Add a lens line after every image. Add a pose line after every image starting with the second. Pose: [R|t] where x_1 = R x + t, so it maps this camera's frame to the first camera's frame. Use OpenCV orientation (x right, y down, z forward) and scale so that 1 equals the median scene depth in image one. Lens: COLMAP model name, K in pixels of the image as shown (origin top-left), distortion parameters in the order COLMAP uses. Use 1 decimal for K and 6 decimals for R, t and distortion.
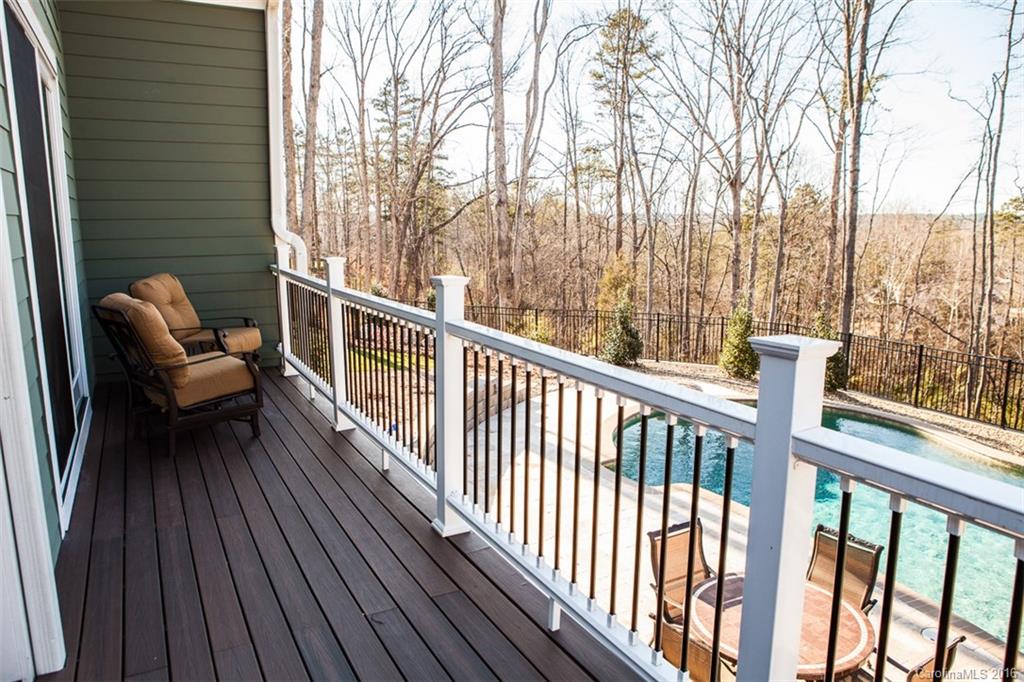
lens RADIAL K [[710.8, 0, 513.5], [0, 710.8, 345.3], [0, 0, 1]] dist [-0.043418, 0.025580]
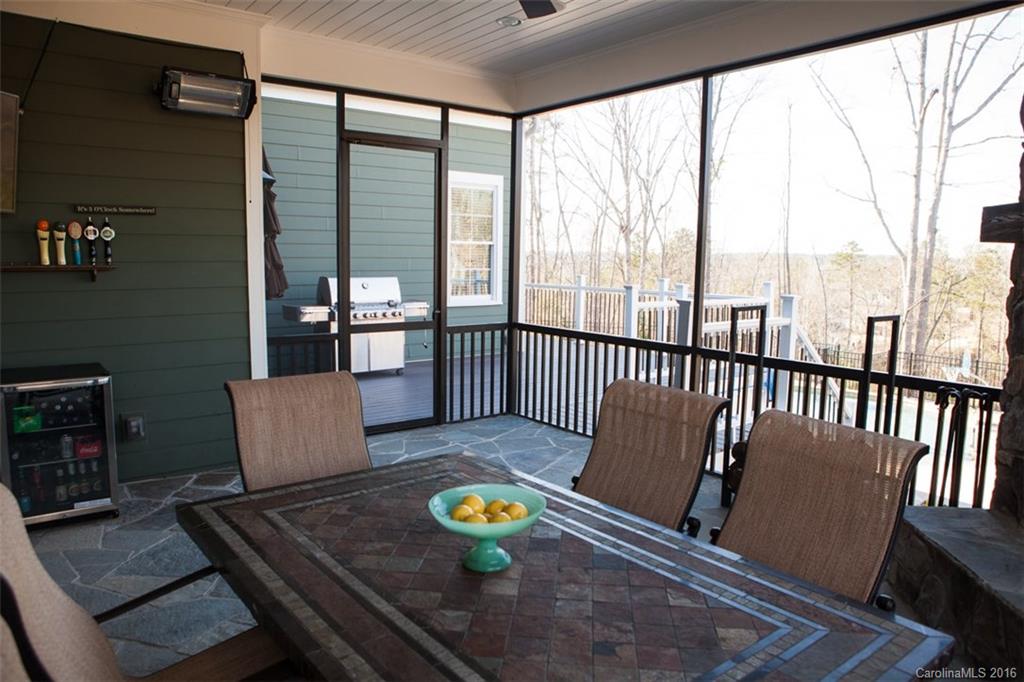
lens RADIAL K [[710.8, 0, 510.9], [0, 710.8, 339.9], [0, 0, 1]] dist [-0.043418, 0.025580]
pose [[0.989806, -0.011674, 0.141942, -0.076025], [0.020207, 0.998064, -0.058824, 0.039451], [-0.140981, 0.061093, 0.988126, -0.221860]]
